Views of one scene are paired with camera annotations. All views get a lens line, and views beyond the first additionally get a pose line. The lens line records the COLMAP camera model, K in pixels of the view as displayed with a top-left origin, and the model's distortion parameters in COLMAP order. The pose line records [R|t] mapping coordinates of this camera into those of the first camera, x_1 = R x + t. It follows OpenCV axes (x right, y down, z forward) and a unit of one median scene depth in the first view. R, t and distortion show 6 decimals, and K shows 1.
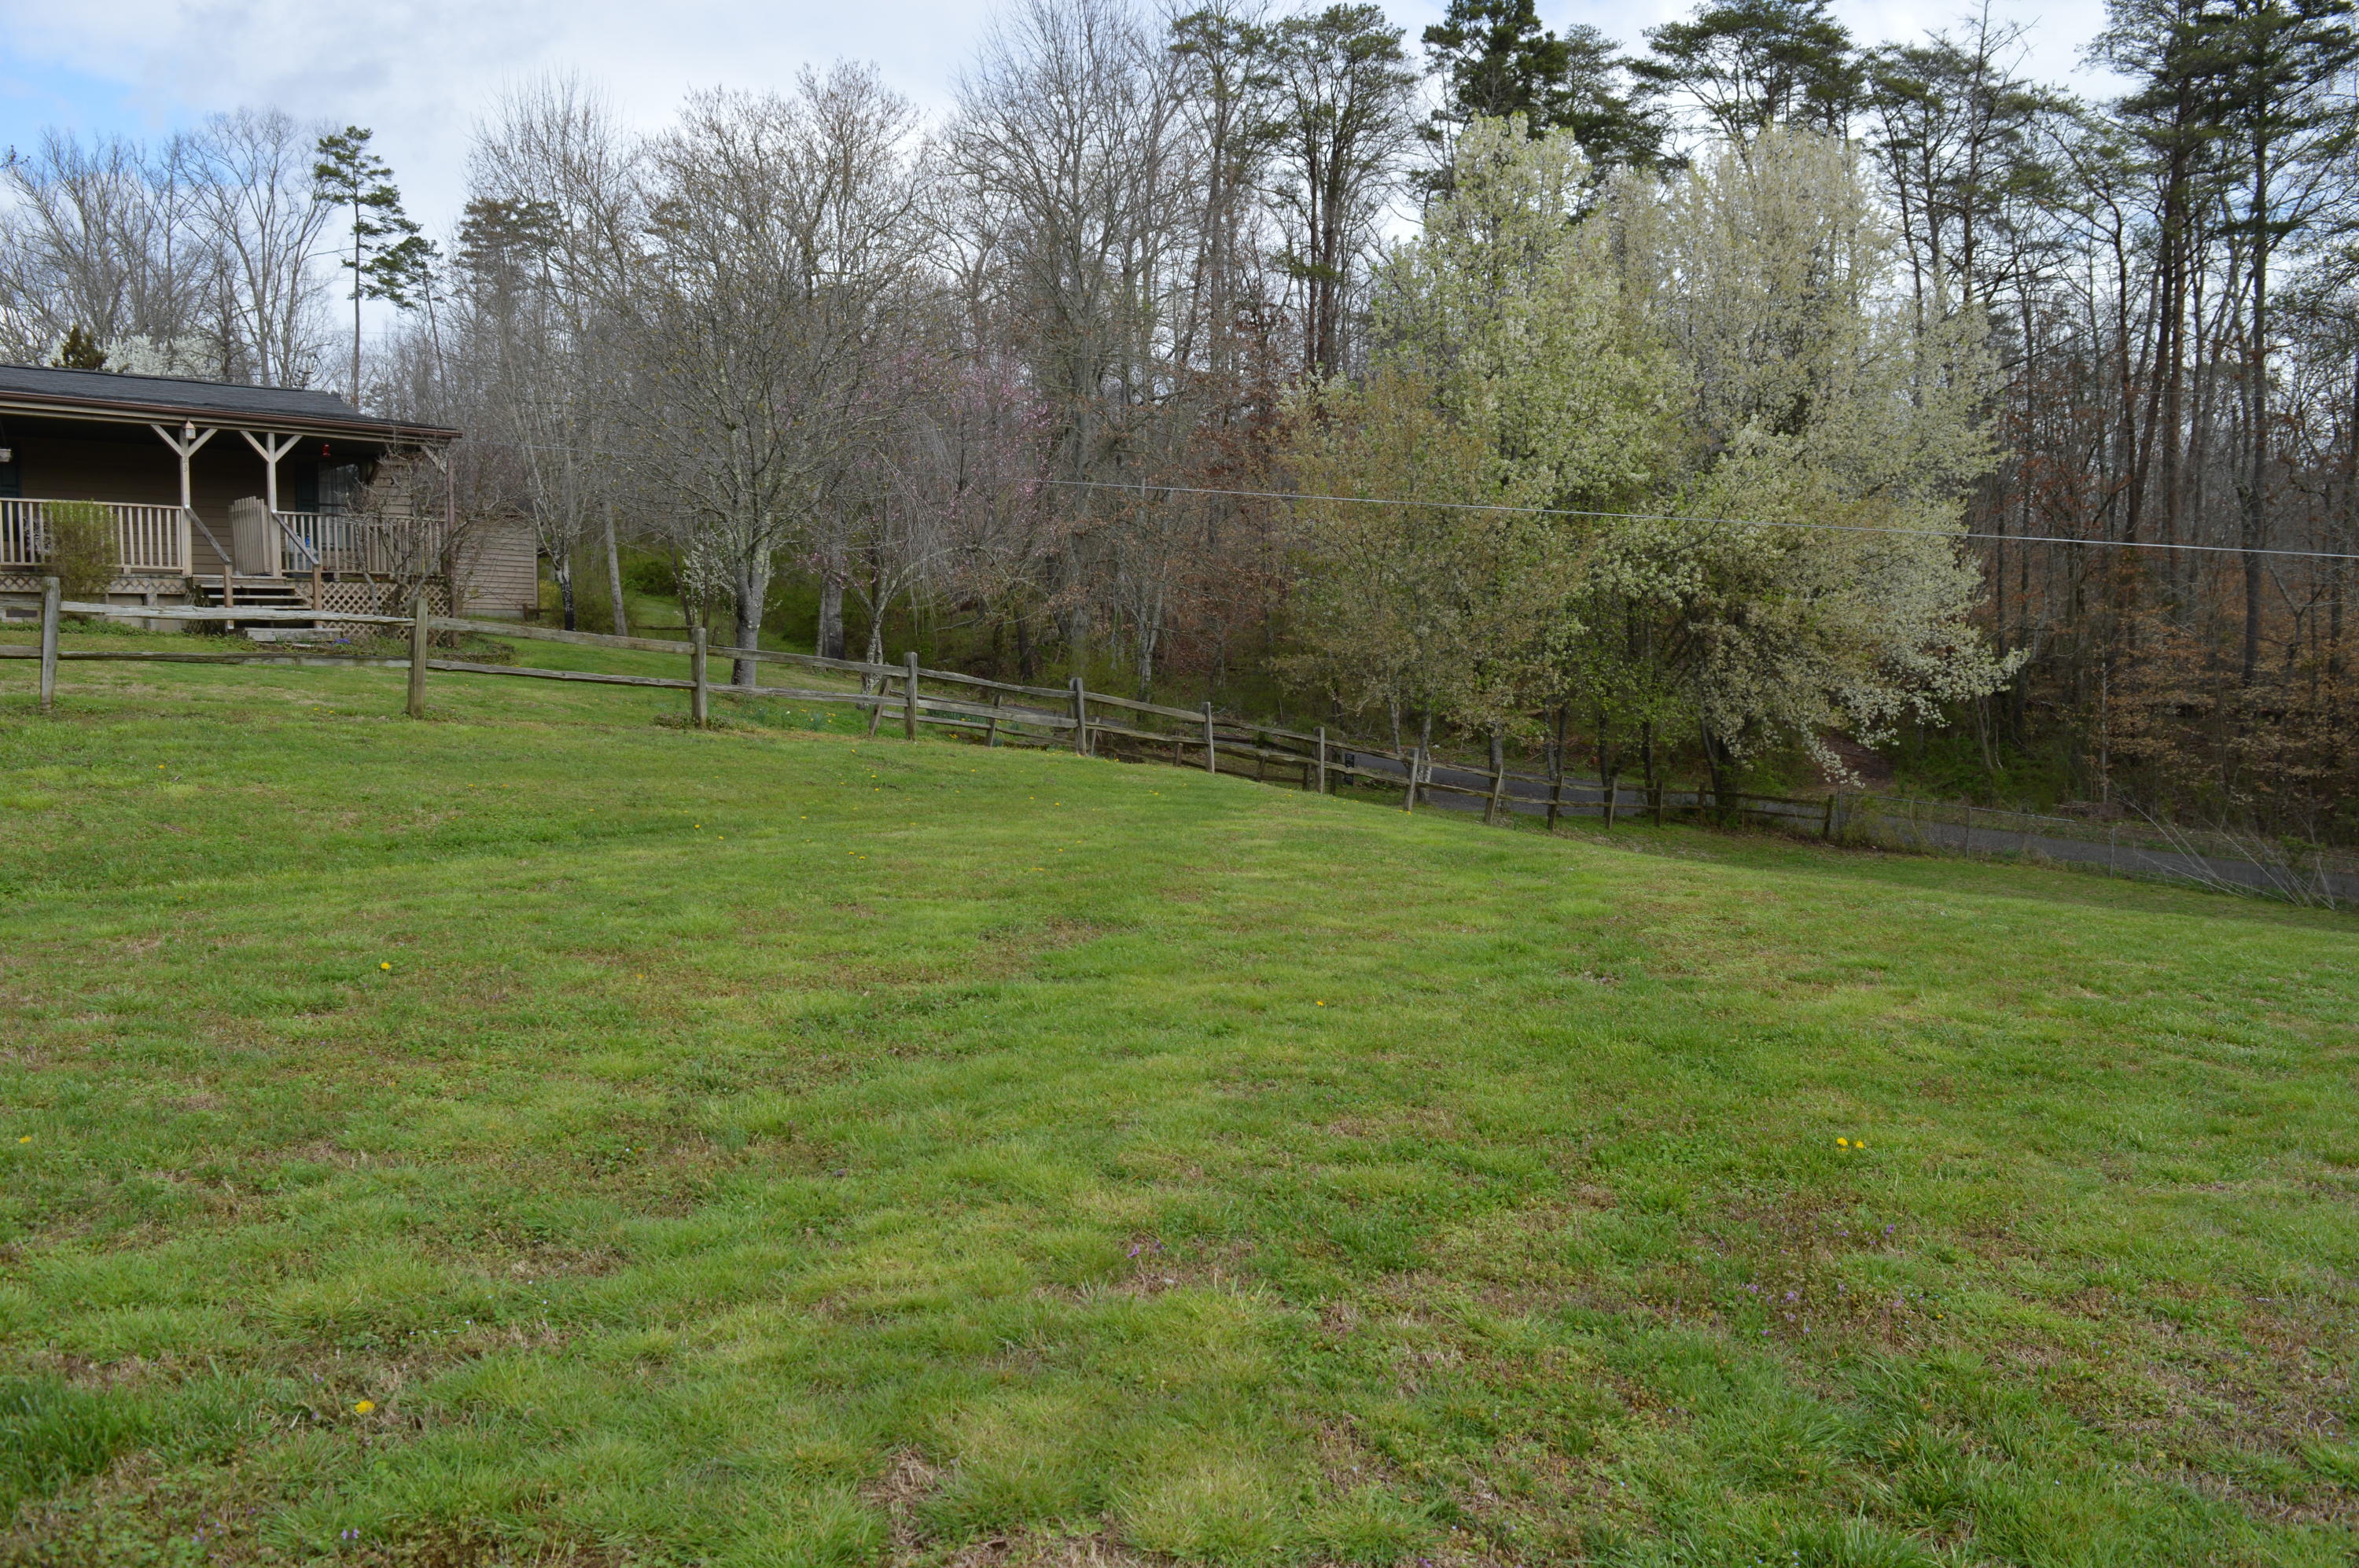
lens RADIAL K [[1866.4, 0, 1178.5], [0, 1866.4, 784.8], [0, 0, 1]] dist [-0.101036, 0.027591]
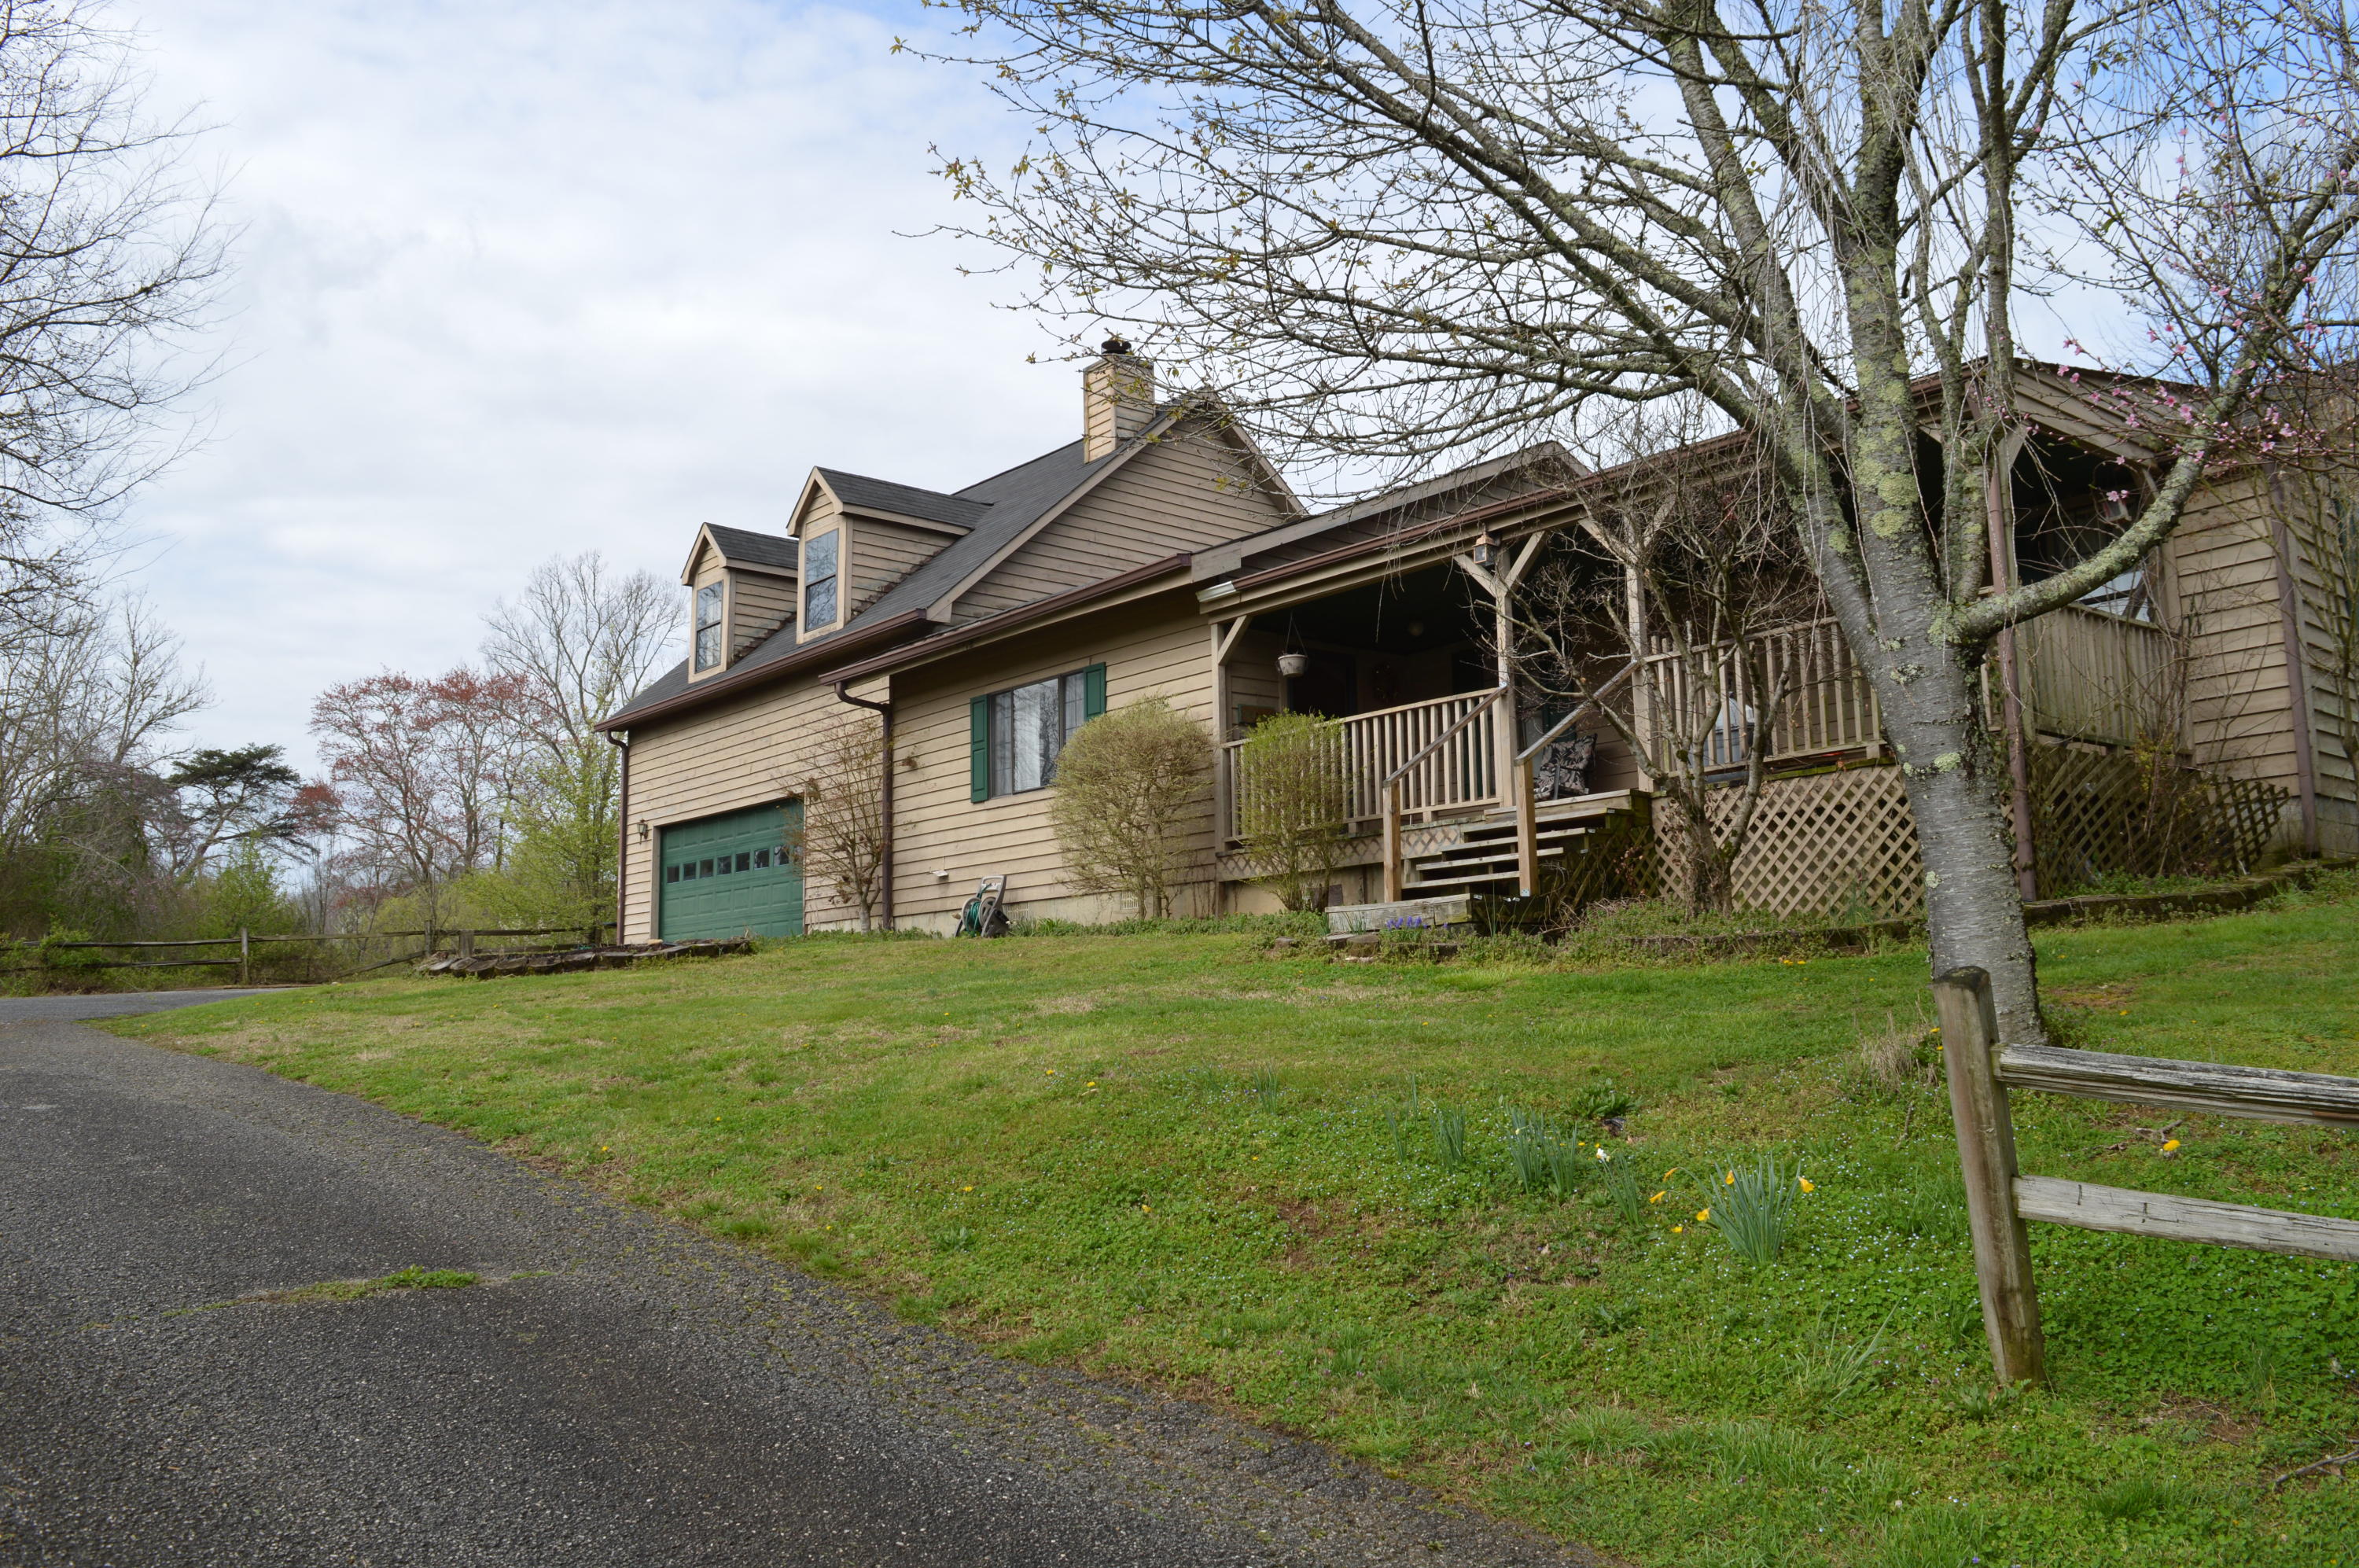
lens RADIAL K [[1866.4, 0, 1180.2], [0, 1866.4, 772.9], [0, 0, 1]] dist [-0.101036, 0.027591]
pose [[-0.188961, -0.123484, -0.974190, 0.011249], [-0.036652, 0.992258, -0.118665, -0.056657], [0.981300, 0.013283, -0.192024, 0.992087]]
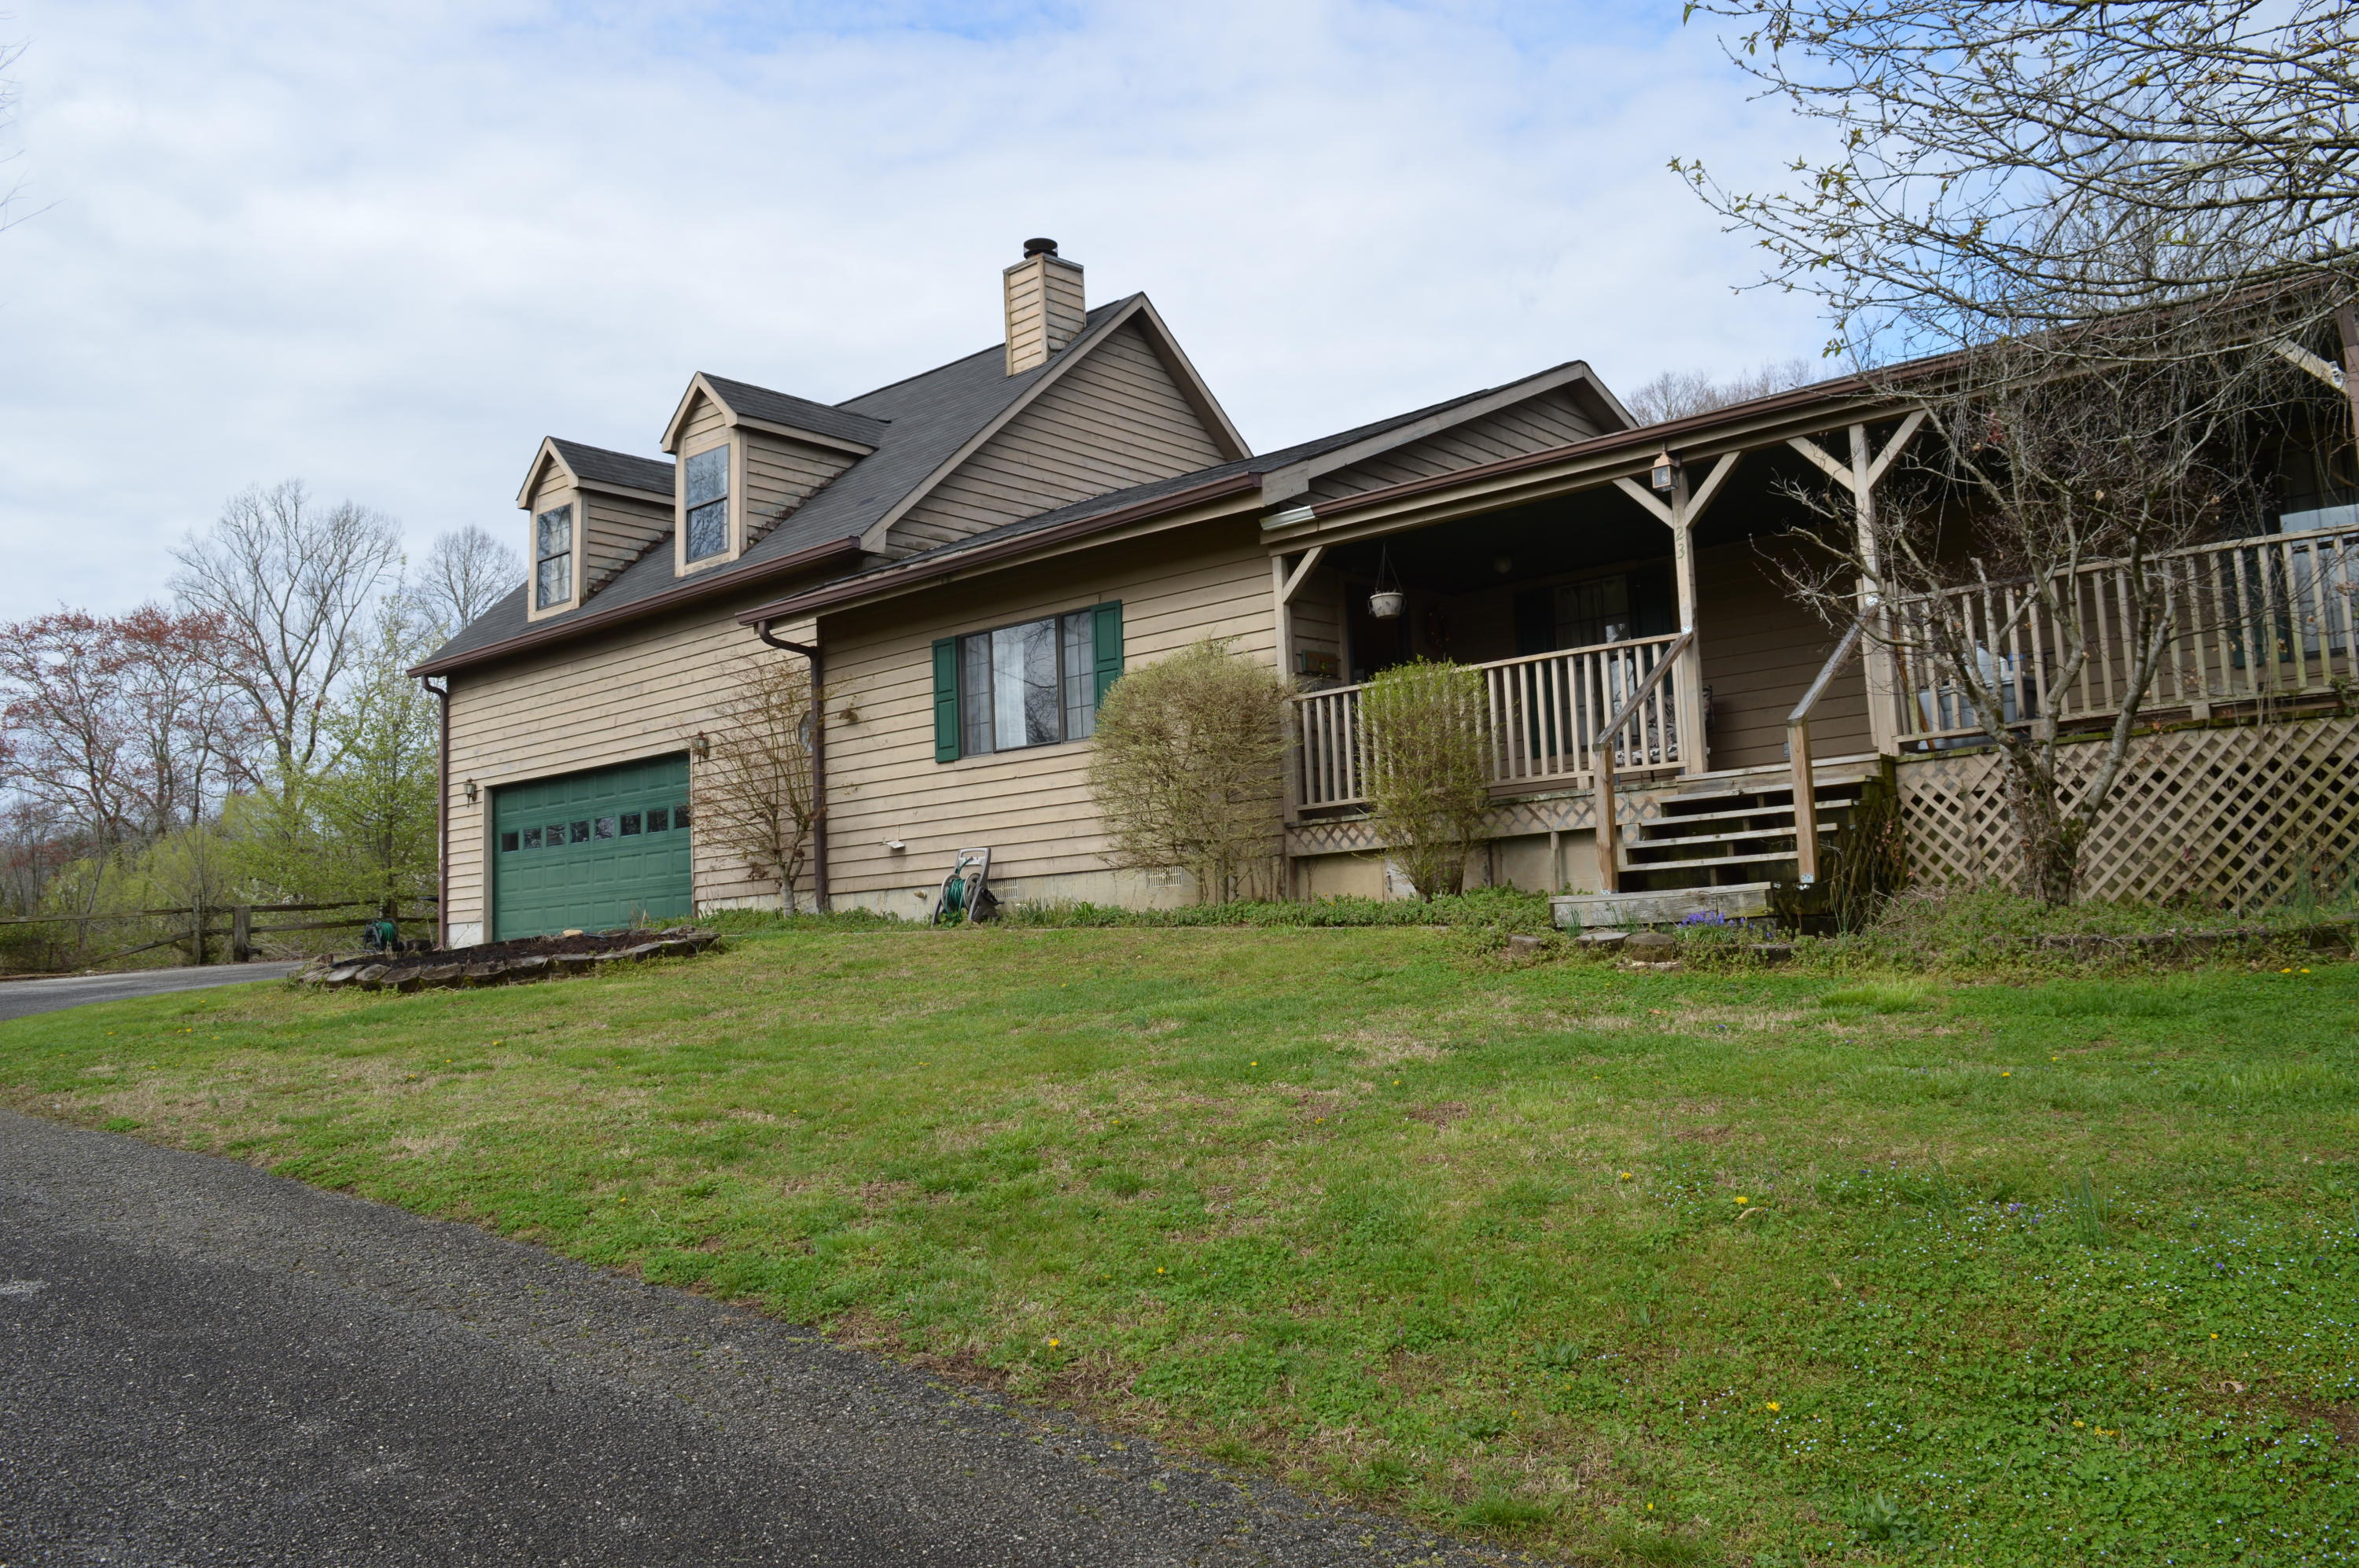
lens RADIAL K [[1866.4, 0, 1175.6], [0, 1866.4, 763.9], [0, 0, 1]] dist [-0.101036, 0.027591]
pose [[-0.034270, -0.098265, -0.994570, -0.069602], [-0.017467, 0.995061, -0.097712, -0.069077], [0.999260, 0.014024, -0.035817, 0.867823]]
